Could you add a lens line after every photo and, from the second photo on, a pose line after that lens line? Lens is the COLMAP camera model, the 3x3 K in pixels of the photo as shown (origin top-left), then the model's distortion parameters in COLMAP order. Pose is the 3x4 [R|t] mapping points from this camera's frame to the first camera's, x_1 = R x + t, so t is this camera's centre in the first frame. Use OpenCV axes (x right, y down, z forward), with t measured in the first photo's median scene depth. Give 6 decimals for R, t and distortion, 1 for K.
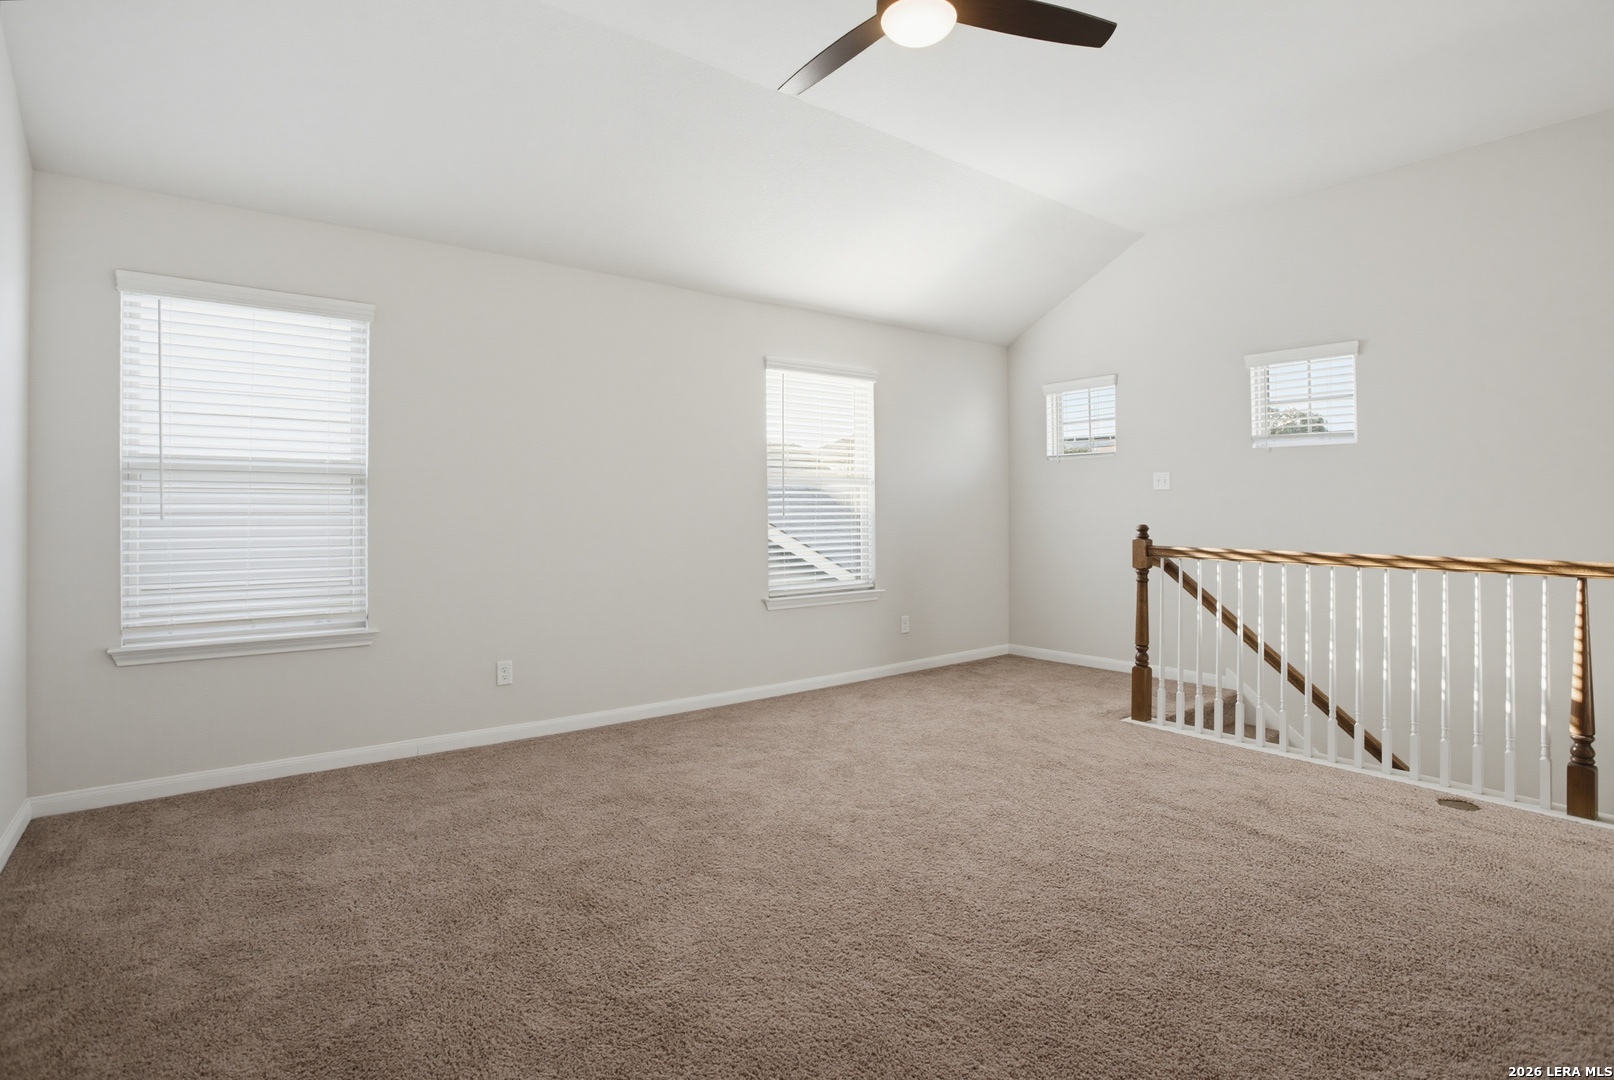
lens RADIAL K [[802.0, 0, 806.4], [0, 802.0, 519.3], [0, 0, 1]] dist [-0.075050, 0.031645]
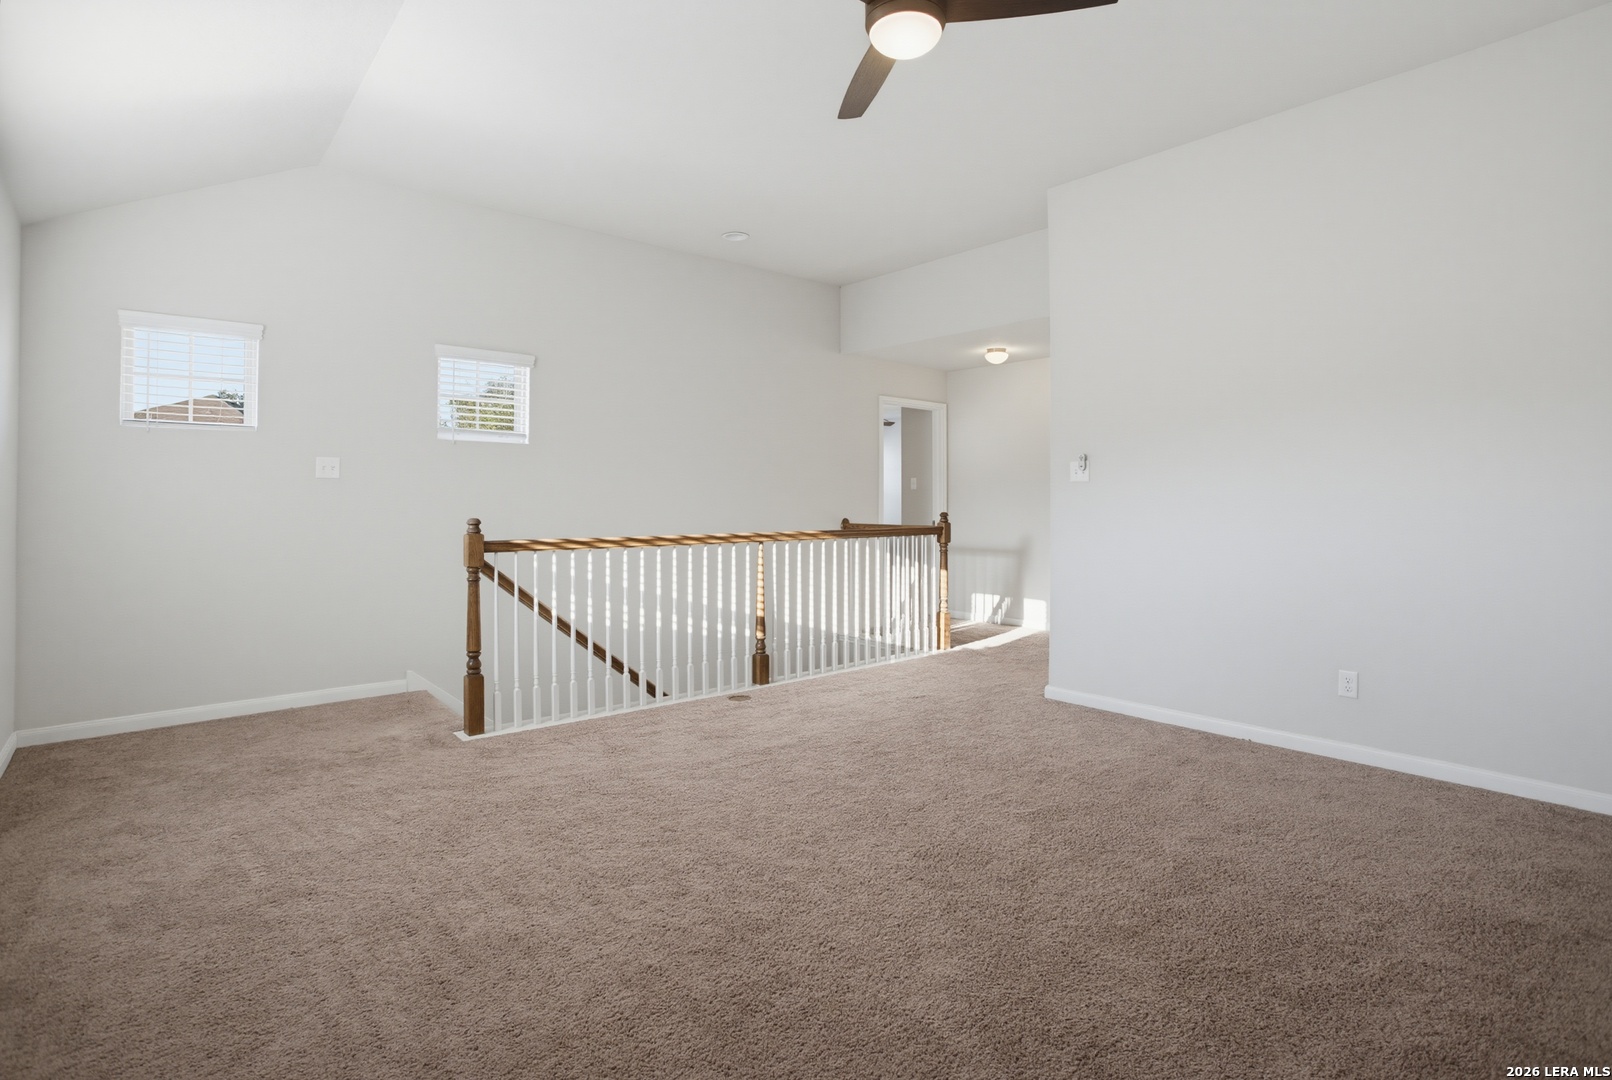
lens RADIAL K [[801.0, 0, 805.4], [0, 801.0, 519.3], [0, 0, 1]] dist [-0.075050, 0.031645]
pose [[-0.047221, -0.021670, 0.998649, -0.555435], [0.012178, 0.999678, 0.022268, -0.008615], [-0.998810, 0.013213, -0.046942, 0.742645]]
